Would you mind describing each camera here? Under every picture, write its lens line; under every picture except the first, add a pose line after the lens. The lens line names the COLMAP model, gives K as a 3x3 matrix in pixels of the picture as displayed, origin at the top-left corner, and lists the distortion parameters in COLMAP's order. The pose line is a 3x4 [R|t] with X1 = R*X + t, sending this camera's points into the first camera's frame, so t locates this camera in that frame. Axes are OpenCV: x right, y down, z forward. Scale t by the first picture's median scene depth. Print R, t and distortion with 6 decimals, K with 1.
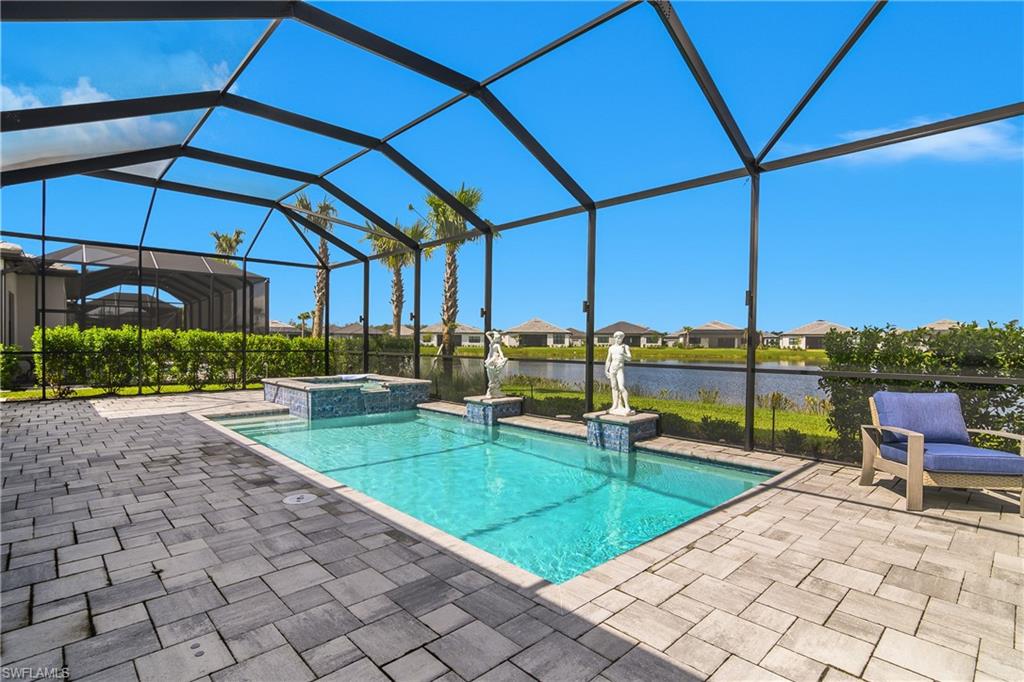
lens RADIAL K [[493.8, 0, 510.6], [0, 493.8, 343.7], [0, 0, 1]] dist [-0.020798, 0.001893]
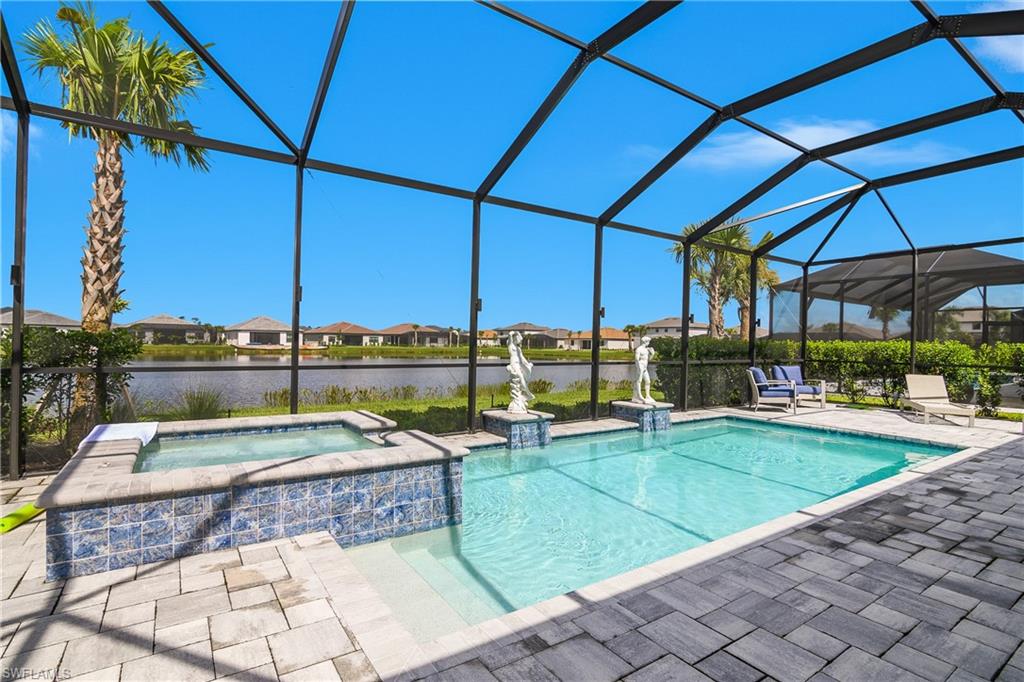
lens RADIAL K [[493.8, 0, 510.6], [0, 493.8, 340.9], [0, 0, 1]] dist [-0.020798, 0.001893]
pose [[0.164157, 0.001375, 0.986433, -0.866398], [-0.012100, 0.999927, 0.000620, -0.008856], [-0.986360, -0.012038, 0.164162, 0.913996]]
